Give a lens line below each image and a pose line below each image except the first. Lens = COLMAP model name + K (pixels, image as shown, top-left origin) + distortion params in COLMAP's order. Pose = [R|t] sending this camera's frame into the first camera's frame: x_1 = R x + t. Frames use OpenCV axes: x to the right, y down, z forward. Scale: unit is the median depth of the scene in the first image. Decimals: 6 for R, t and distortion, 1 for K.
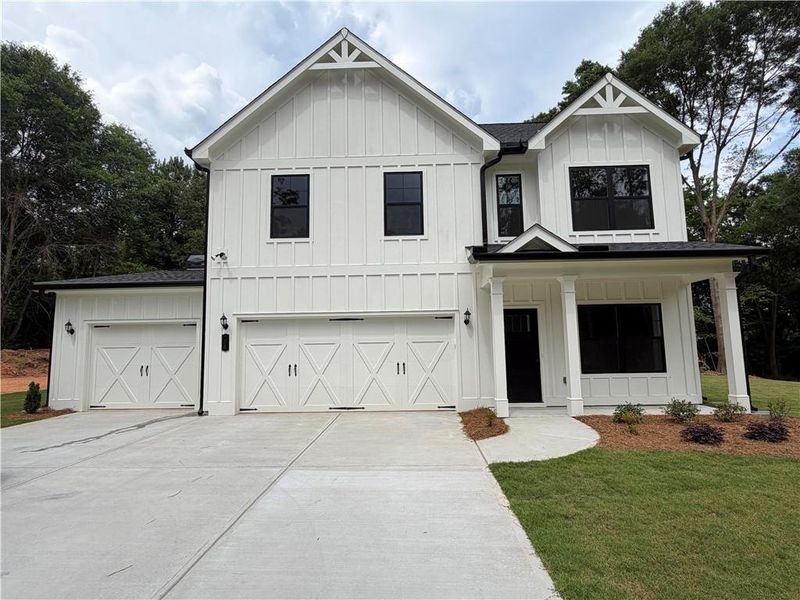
lens RADIAL K [[319.1, 0, 398.9], [0, 319.1, 300.4], [0, 0, 1]] dist [-0.000311, 0.000126]
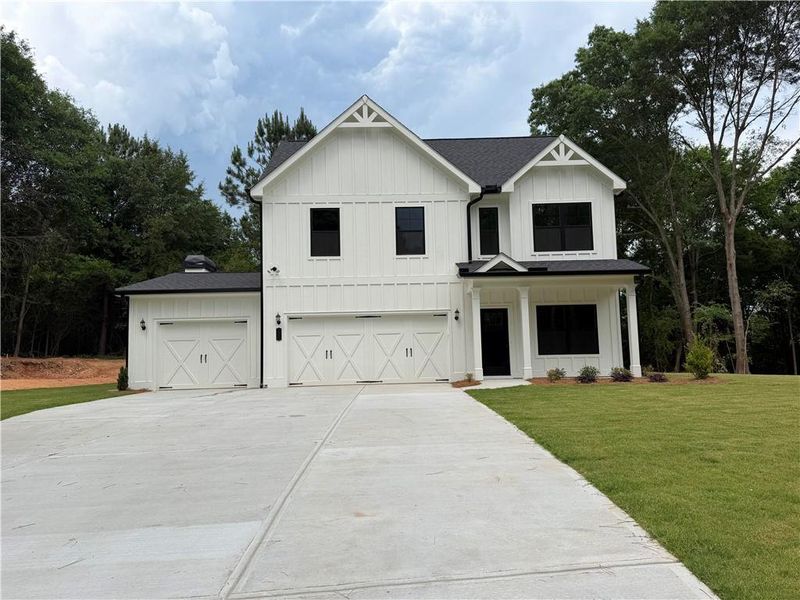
lens RADIAL K [[375.0, 0, 400.0], [0, 375.0, 300.0], [0, 0, 1]] dist [0.029223, -0.000323]
pose [[0.999261, -0.001843, 0.038402, -0.090356], [0.001555, 0.999970, 0.007539, -0.023034], [-0.038415, -0.007473, 0.999234, -0.587297]]
